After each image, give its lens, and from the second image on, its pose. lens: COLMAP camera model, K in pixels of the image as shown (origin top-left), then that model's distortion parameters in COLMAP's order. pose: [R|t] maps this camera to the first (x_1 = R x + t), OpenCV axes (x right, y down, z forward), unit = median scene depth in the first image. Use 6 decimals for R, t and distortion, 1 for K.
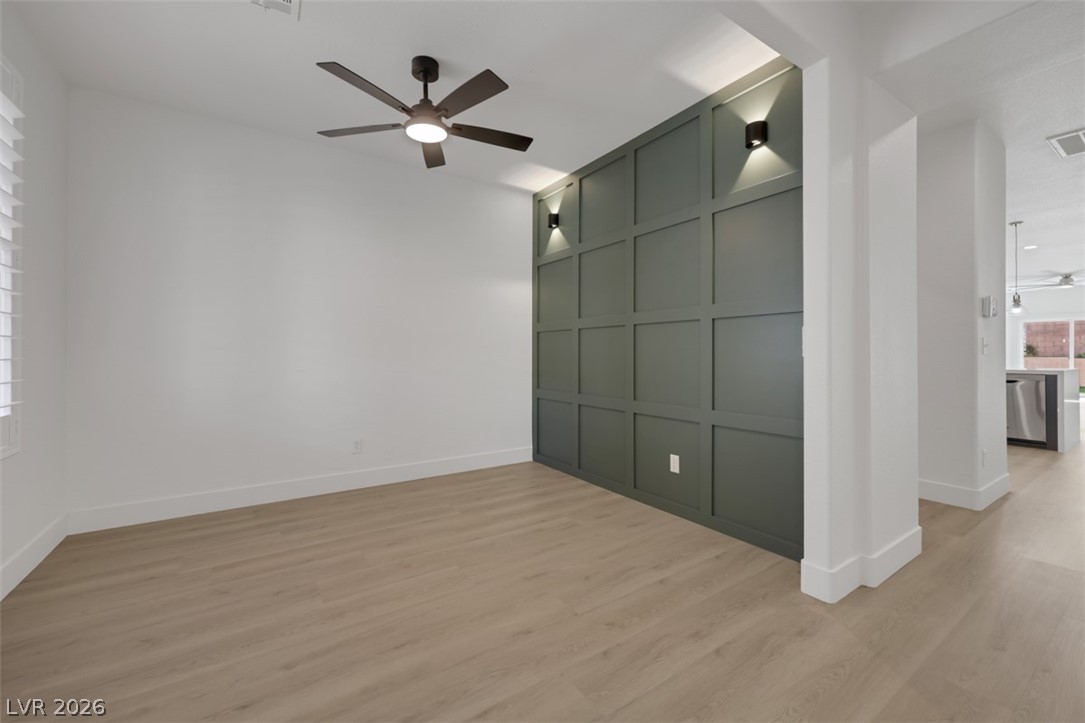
lens RADIAL K [[437.9, 0, 545.1], [0, 437.9, 355.4], [0, 0, 1]] dist [-0.000368, 0.000111]
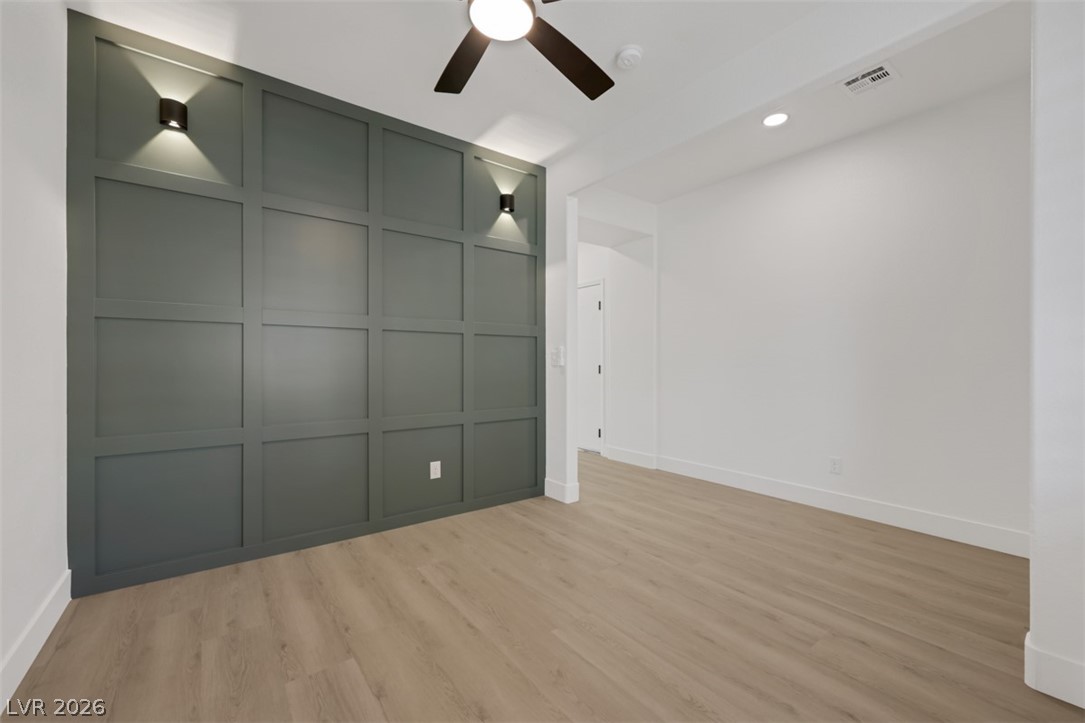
lens RADIAL K [[437.9, 0, 549.2], [0, 437.9, 366.0], [0, 0, 1]] dist [-0.000368, 0.000111]
pose [[-0.052099, -0.003762, 0.998635, -0.827376], [0.006728, 0.999969, 0.004118, 0.000350], [-0.998619, 0.006933, -0.052072, 0.872509]]
